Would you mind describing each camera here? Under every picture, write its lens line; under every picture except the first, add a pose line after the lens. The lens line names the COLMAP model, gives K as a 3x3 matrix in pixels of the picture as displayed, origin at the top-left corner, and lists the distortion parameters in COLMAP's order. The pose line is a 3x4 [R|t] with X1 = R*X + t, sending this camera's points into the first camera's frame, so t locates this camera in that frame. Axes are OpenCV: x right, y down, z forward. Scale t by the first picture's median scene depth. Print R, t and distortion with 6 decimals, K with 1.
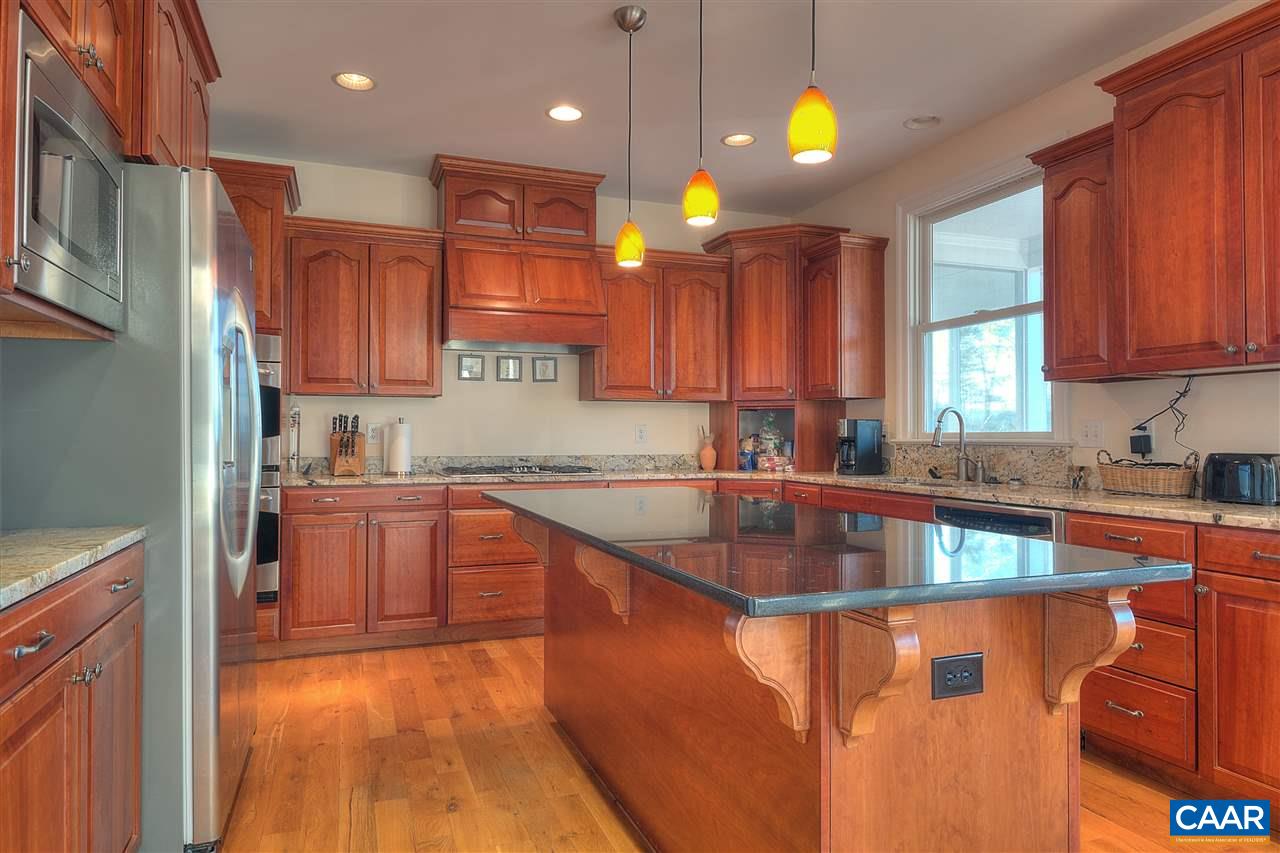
lens RADIAL K [[776.7, 0, 638.8], [0, 776.7, 423.2], [0, 0, 1]] dist [0.004029, -0.002228]
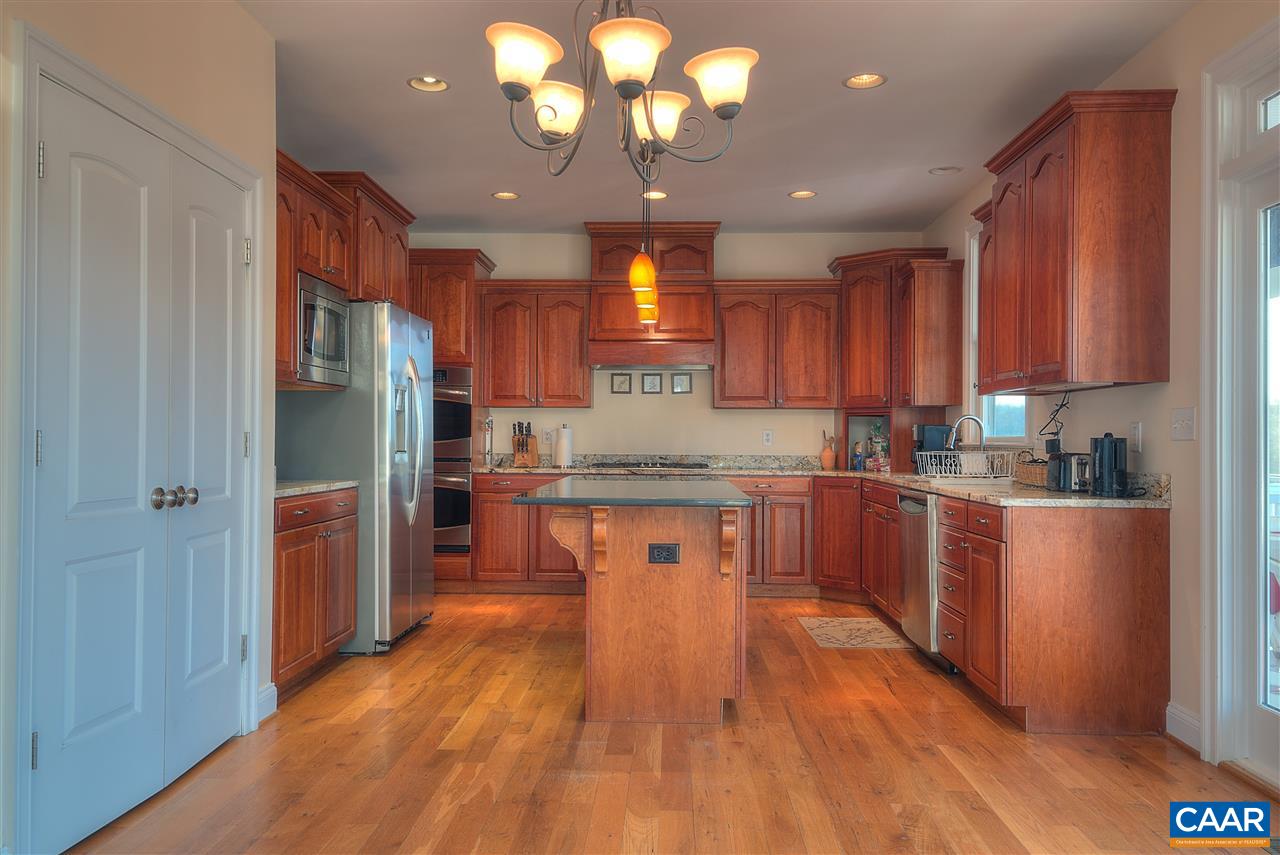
lens RADIAL K [[972.8, 0, 641.7], [0, 972.8, 432.7], [0, 0, 1]] dist [0.027411, -0.000455]
pose [[0.924463, 0.001418, -0.381270, 0.458394], [0.001780, 0.999966, 0.008034, -0.005914], [0.381268, -0.008106, 0.924429, -0.482207]]
